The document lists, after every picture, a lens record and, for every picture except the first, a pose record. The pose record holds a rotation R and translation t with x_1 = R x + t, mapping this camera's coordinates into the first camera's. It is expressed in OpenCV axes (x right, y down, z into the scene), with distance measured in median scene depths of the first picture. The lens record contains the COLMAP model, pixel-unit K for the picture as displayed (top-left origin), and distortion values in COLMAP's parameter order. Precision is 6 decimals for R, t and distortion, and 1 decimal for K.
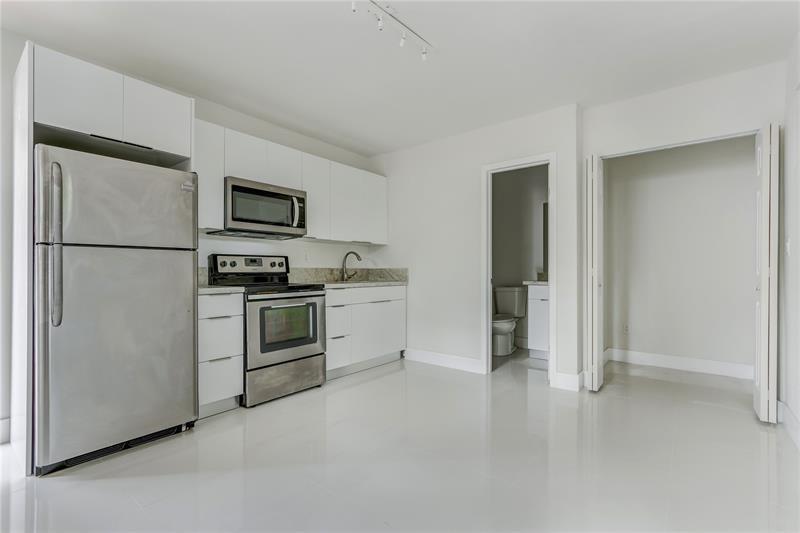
lens RADIAL K [[364.0, 0, 400.3], [0, 364.0, 270.2], [0, 0, 1]] dist [-0.001498, -0.000286]
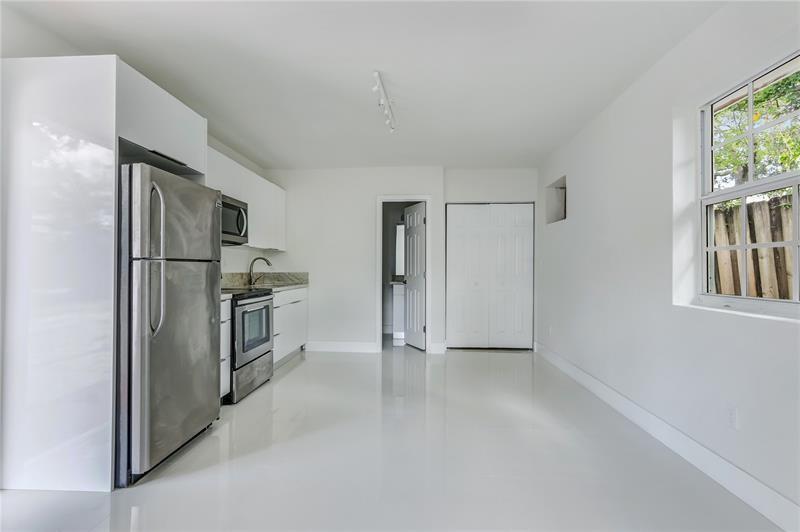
lens RADIAL K [[364.0, 0, 400.3], [0, 364.0, 269.7], [0, 0, 1]] dist [-0.001498, -0.000286]
pose [[0.821106, 0.001865, 0.570773, -0.503723], [-0.005043, 0.999979, 0.003988, -0.025449], [-0.570754, -0.006153, 0.821098, -0.146824]]
